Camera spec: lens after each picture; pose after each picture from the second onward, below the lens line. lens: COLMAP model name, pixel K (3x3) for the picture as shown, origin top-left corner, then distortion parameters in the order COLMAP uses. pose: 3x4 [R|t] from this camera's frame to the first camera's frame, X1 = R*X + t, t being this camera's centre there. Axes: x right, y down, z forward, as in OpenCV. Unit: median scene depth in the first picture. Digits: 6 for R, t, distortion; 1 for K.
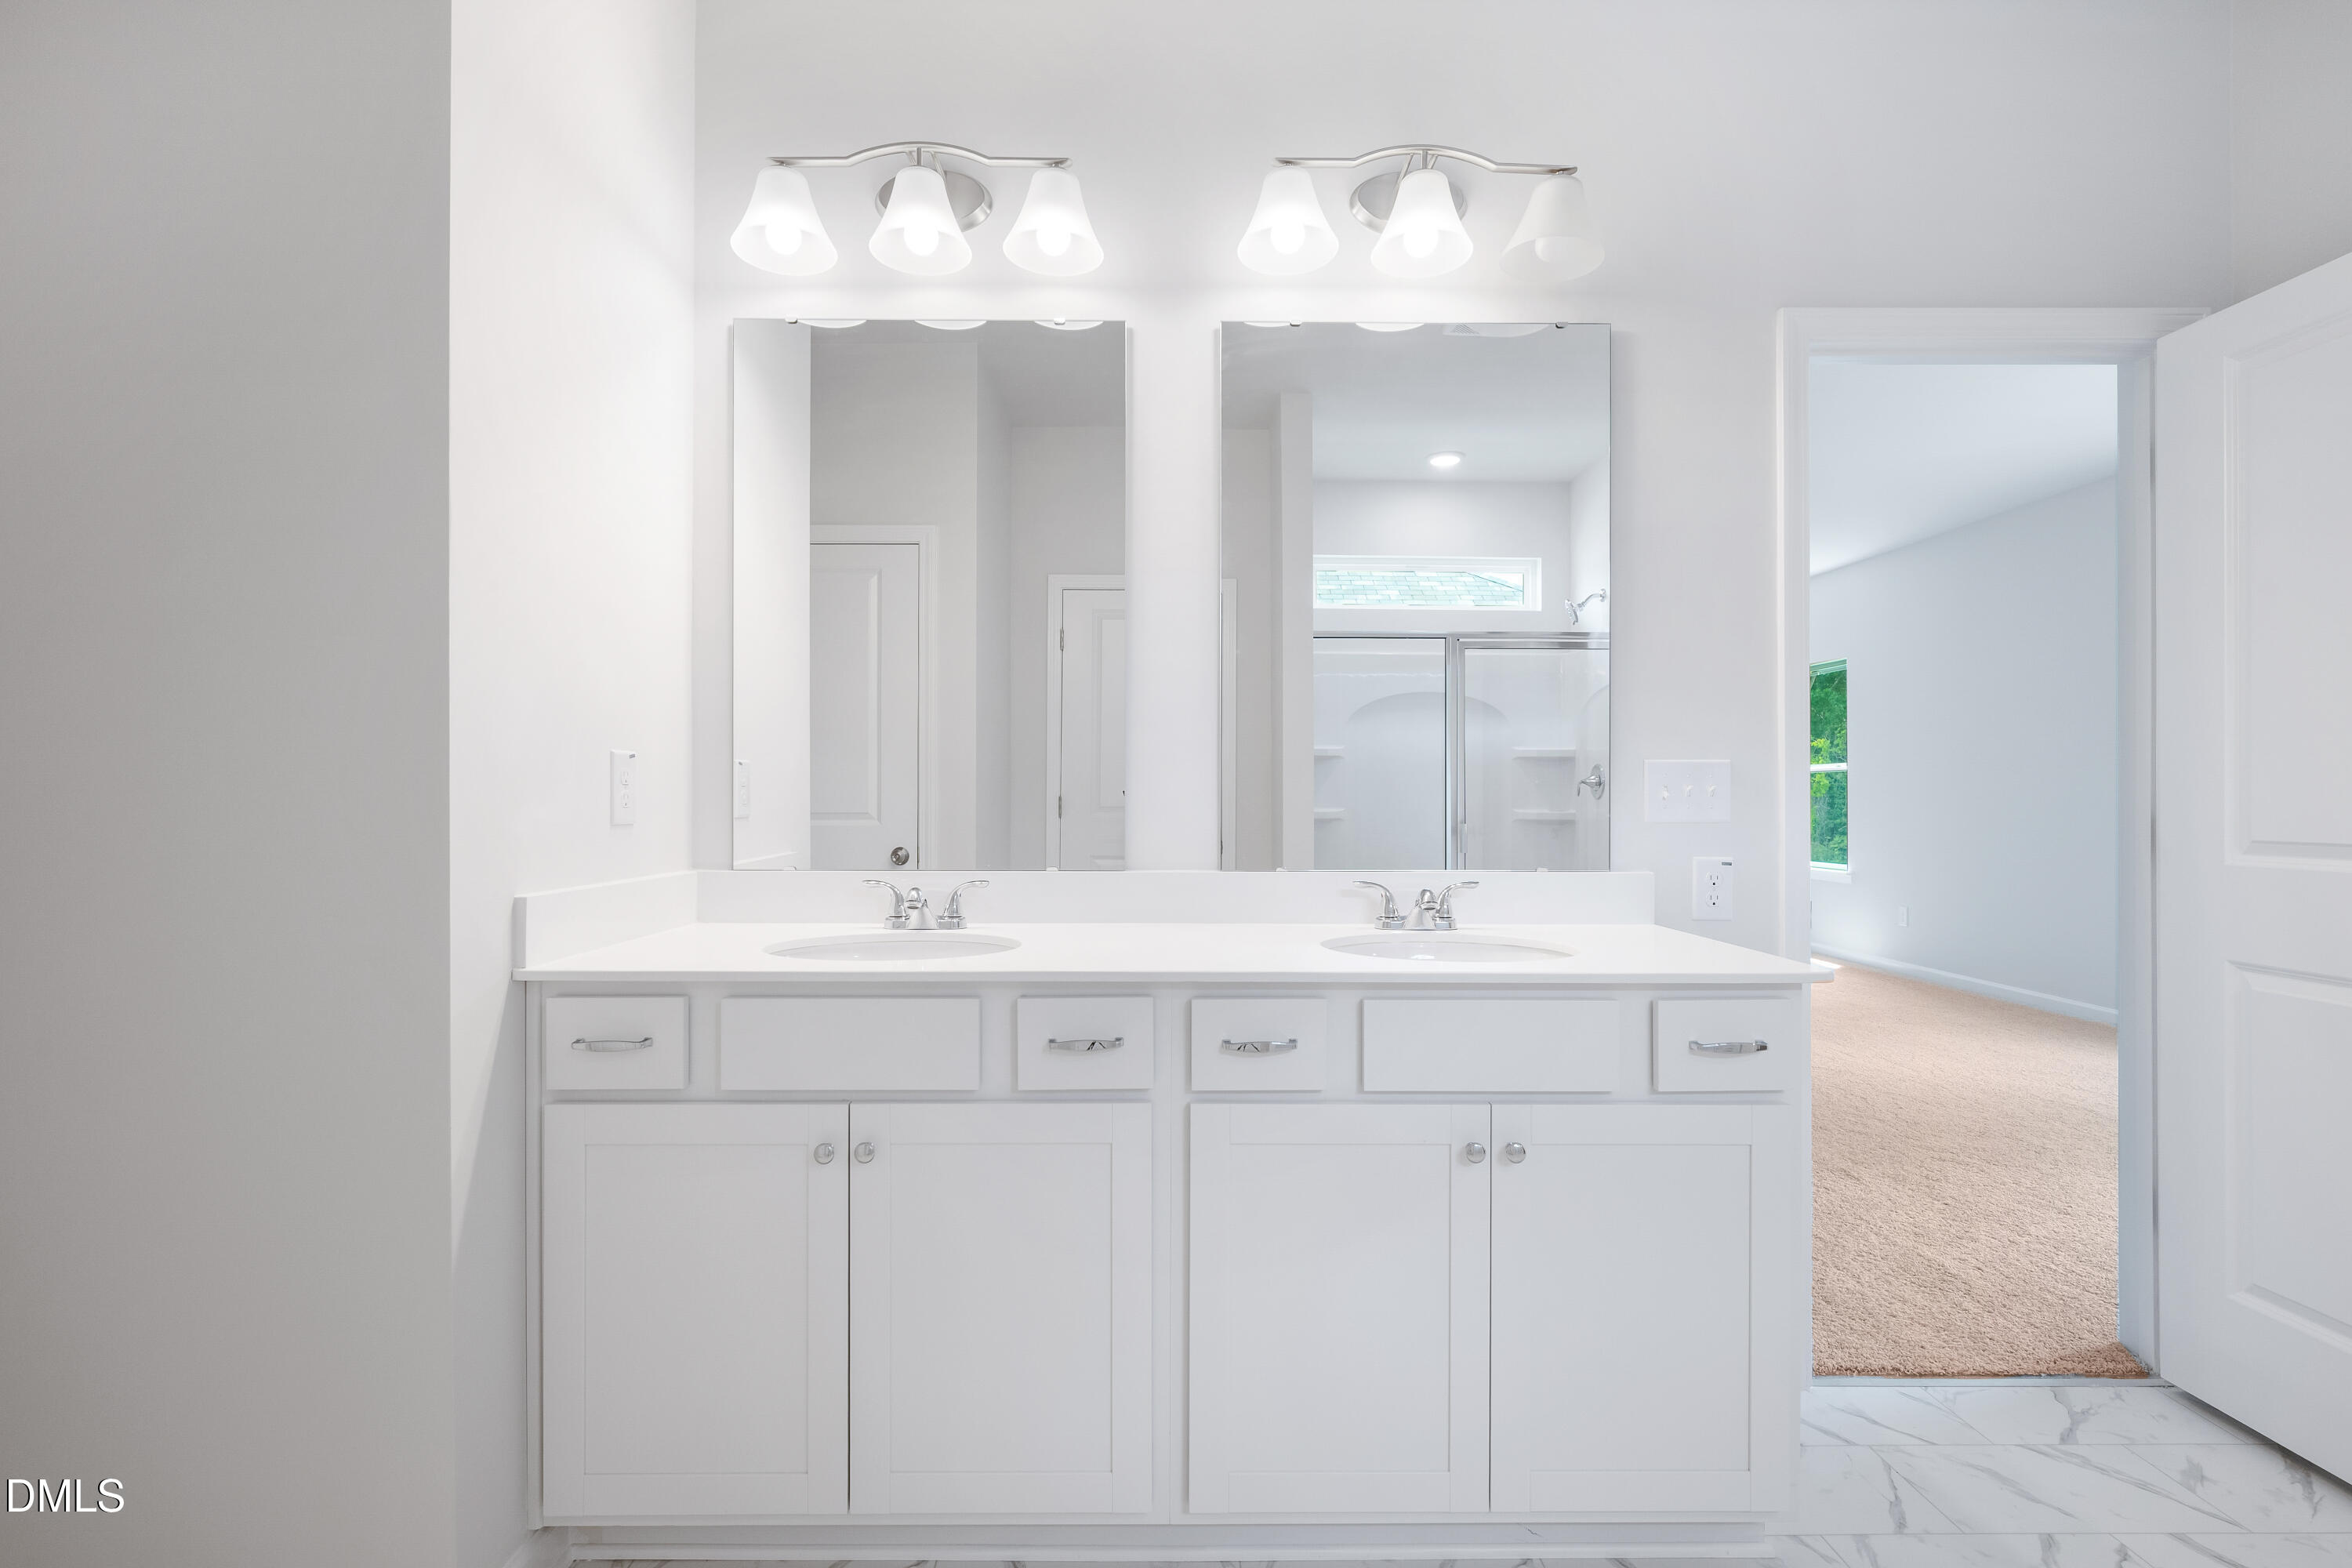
lens RADIAL K [[1060.0, 0, 1290.3], [0, 1060.0, 784.1], [0, 0, 1]] dist [-0.003347, 0.000012]
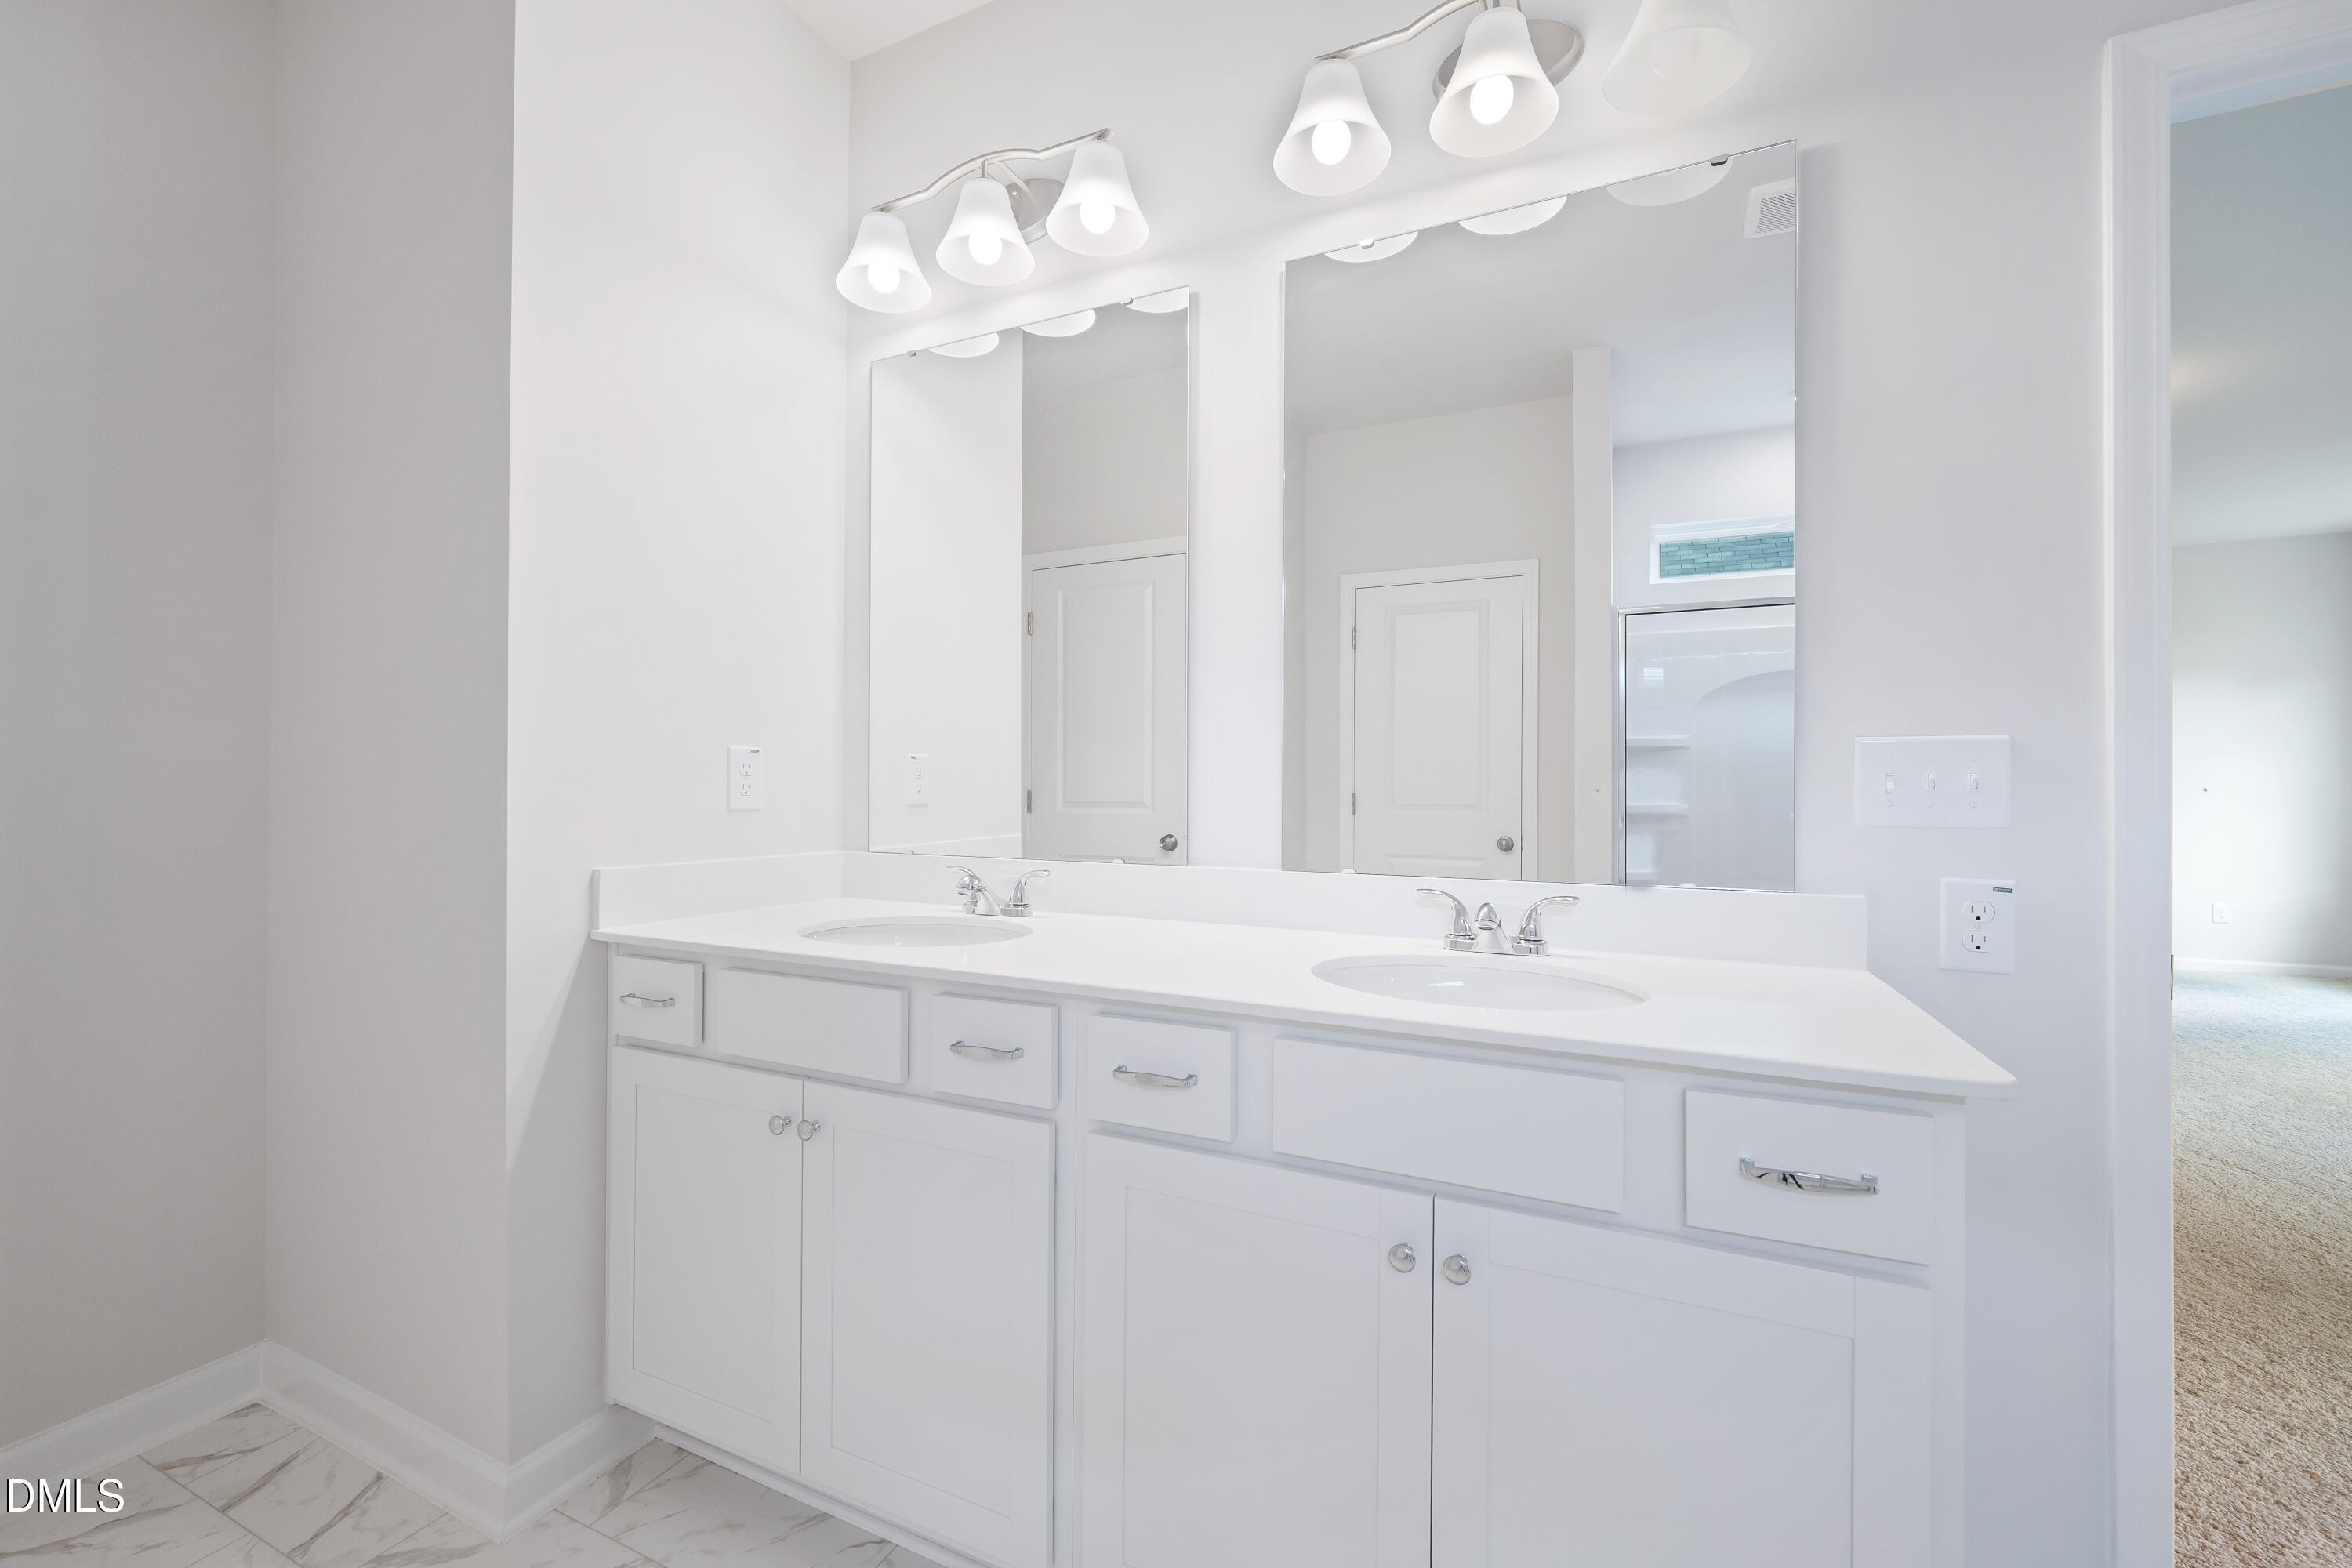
lens RADIAL K [[992.8, 0, 1171.4], [0, 992.8, 786.9], [0, 0, 1]] dist [-0.002362, -0.000049]
pose [[0.889427, 0.002151, -0.457072, 0.252516], [0.001957, 0.999962, 0.008514, 0.003399], [0.457073, -0.008467, 0.889389, 0.213195]]
